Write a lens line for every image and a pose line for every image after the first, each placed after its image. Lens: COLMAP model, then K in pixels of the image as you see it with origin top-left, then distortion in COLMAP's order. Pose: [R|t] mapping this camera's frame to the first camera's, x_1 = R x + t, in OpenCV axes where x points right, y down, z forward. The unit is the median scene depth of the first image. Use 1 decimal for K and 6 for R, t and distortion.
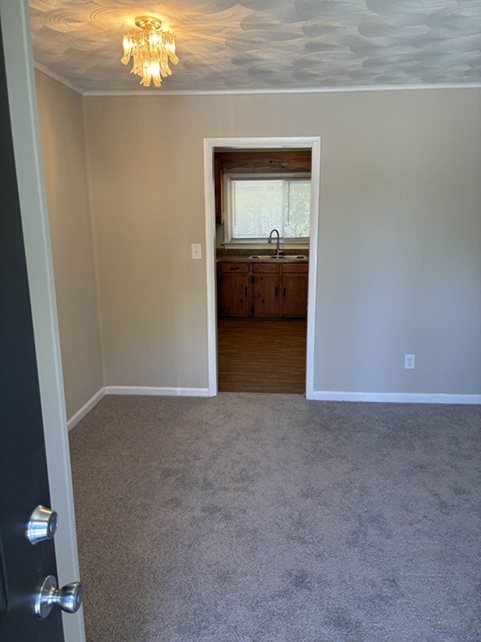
lens RADIAL K [[497.6, 0, 239.5], [0, 497.6, 322.7], [0, 0, 1]] dist [0.024692, -0.024153]
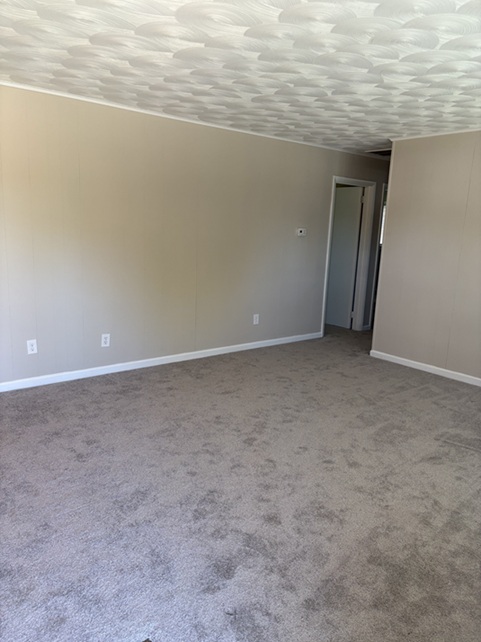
lens RADIAL K [[497.6, 0, 241.5], [0, 497.6, 322.2], [0, 0, 1]] dist [0.024692, -0.024153]
pose [[0.728846, -0.103304, 0.676839, -0.057542], [0.108786, 0.993467, 0.034484, 0.050673], [-0.675980, 0.048497, 0.735323, -0.095251]]
